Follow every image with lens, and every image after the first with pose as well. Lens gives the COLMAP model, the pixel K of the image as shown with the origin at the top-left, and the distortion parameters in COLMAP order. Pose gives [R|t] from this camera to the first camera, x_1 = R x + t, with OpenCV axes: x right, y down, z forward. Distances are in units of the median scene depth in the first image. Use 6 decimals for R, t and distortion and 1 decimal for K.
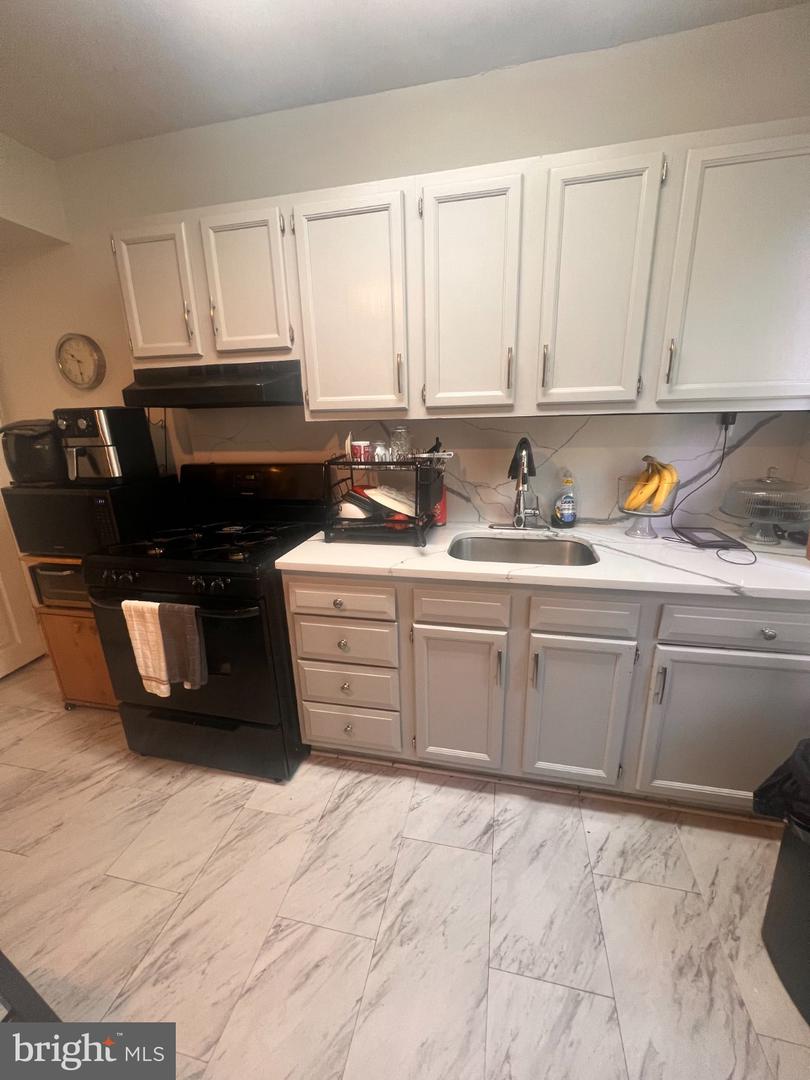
lens RADIAL K [[432.7, 0, 407.3], [0, 432.7, 534.6], [0, 0, 1]] dist [-0.001543, 0.000971]
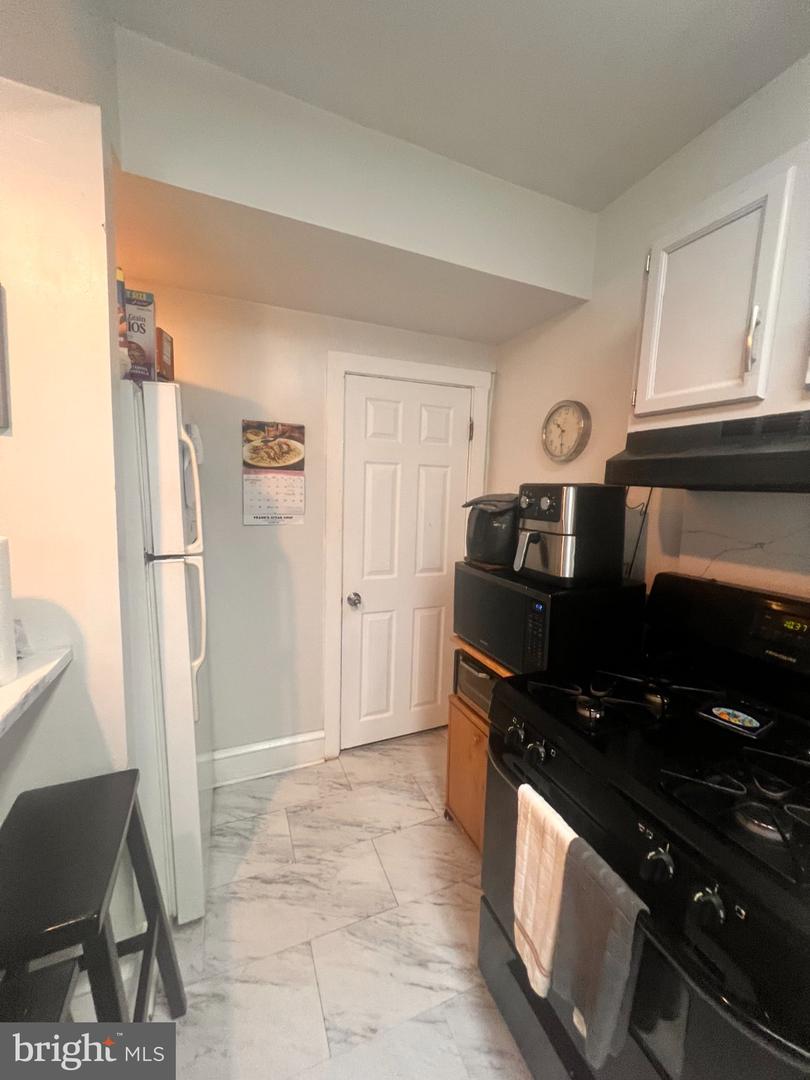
lens RADIAL K [[432.7, 0, 405.1], [0, 432.7, 544.5], [0, 0, 1]] dist [-0.001543, 0.000971]
pose [[0.573734, 0.151522, -0.804904, -0.259958], [-0.266476, 0.963804, -0.008509, -0.111035], [0.774480, 0.219369, 0.593344, 0.360645]]
